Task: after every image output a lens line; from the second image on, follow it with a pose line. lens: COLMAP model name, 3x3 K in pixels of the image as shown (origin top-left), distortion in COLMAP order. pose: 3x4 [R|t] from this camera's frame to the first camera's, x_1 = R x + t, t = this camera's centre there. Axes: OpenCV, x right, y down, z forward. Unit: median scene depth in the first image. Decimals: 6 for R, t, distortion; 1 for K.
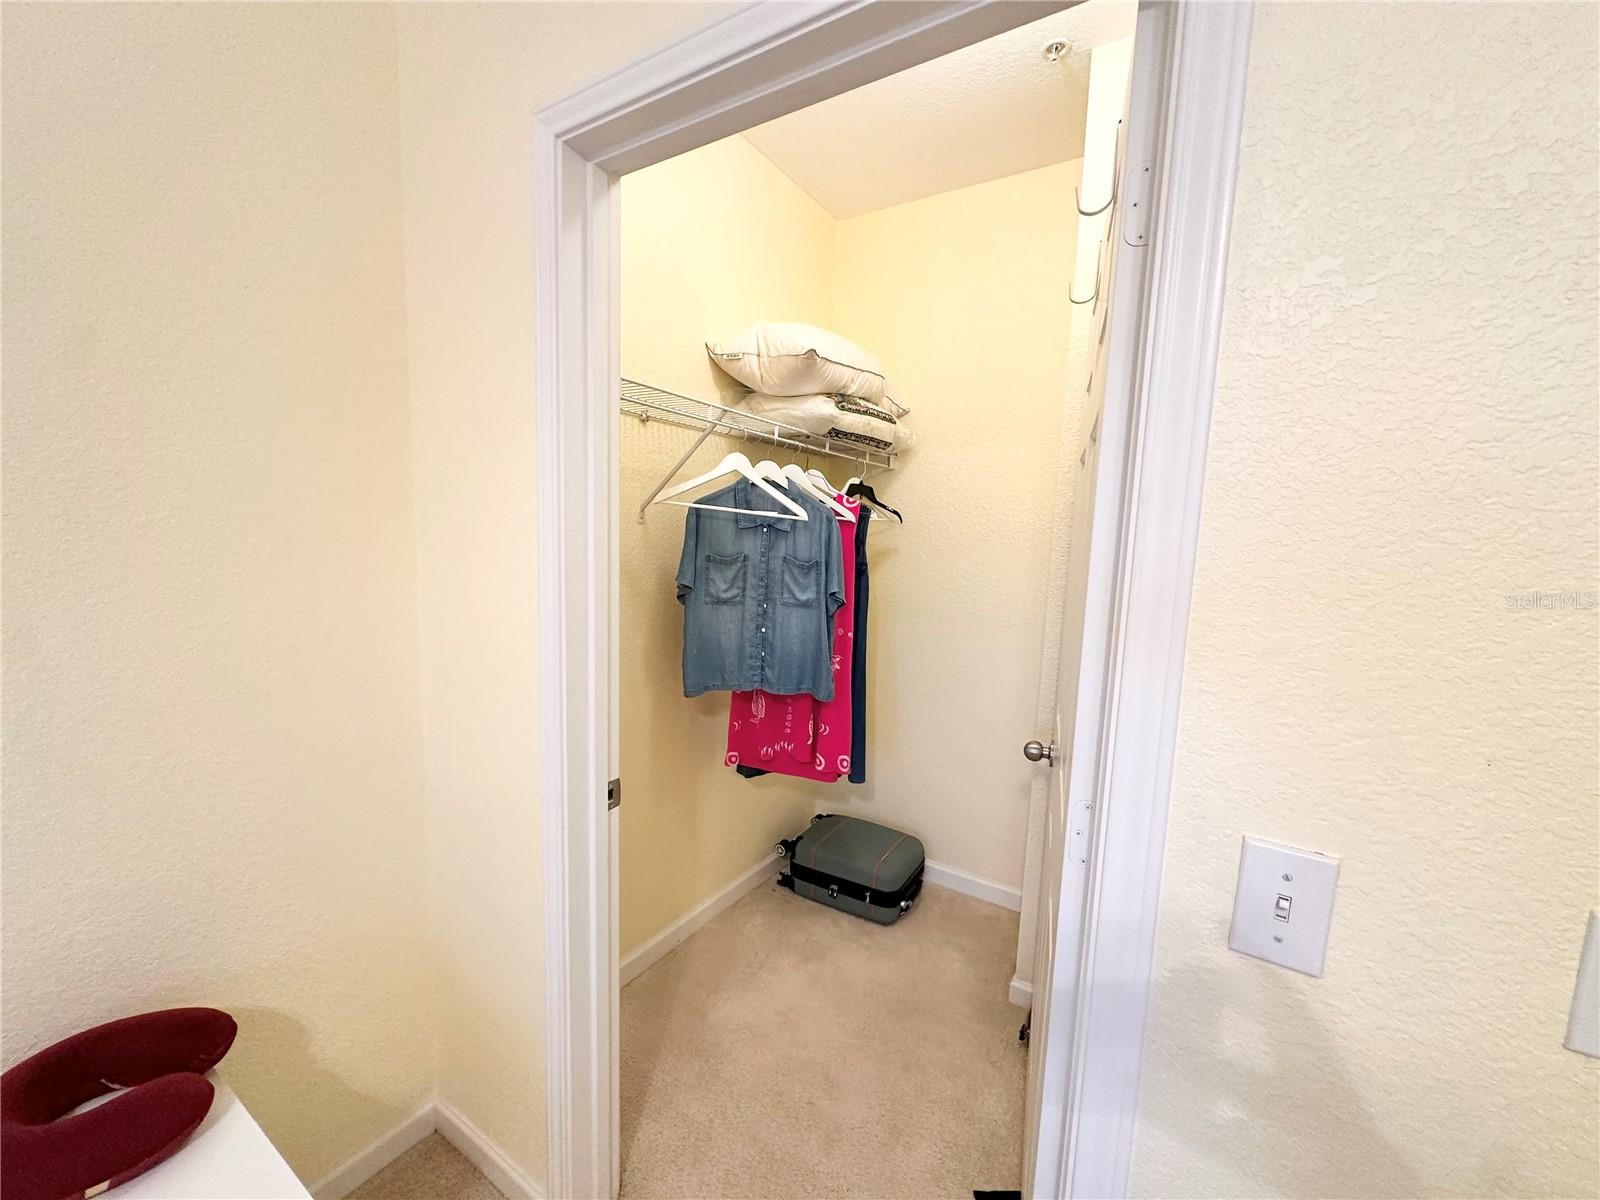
lens RADIAL K [[633.0, 0, 801.5], [0, 633.0, 603.2], [0, 0, 1]] dist [-0.009591, 0.000346]
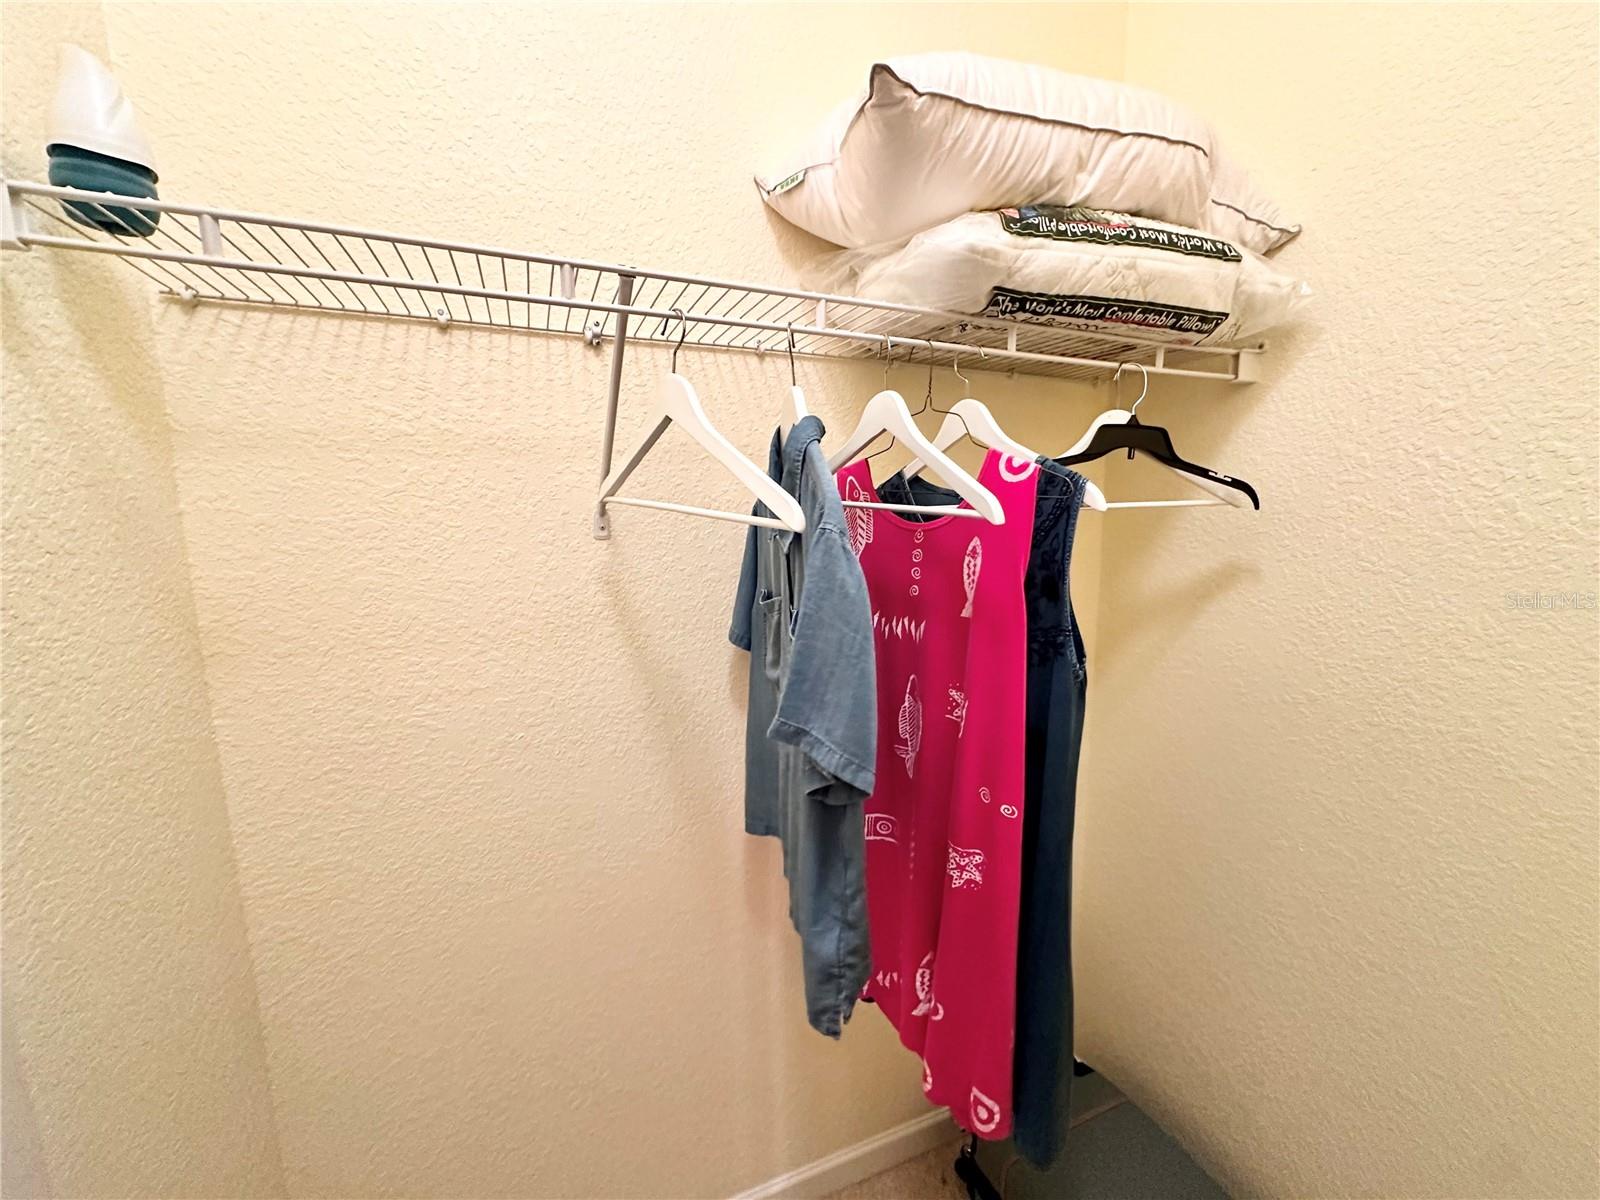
lens RADIAL K [[633.0, 0, 801.6], [0, 633.0, 604.1], [0, 0, 1]] dist [-0.009591, 0.000346]
pose [[0.817342, 0.051894, -0.573811, 0.173278], [-0.029634, 0.998404, 0.048081, -0.083980], [0.575390, -0.022294, 0.817575, 0.546418]]
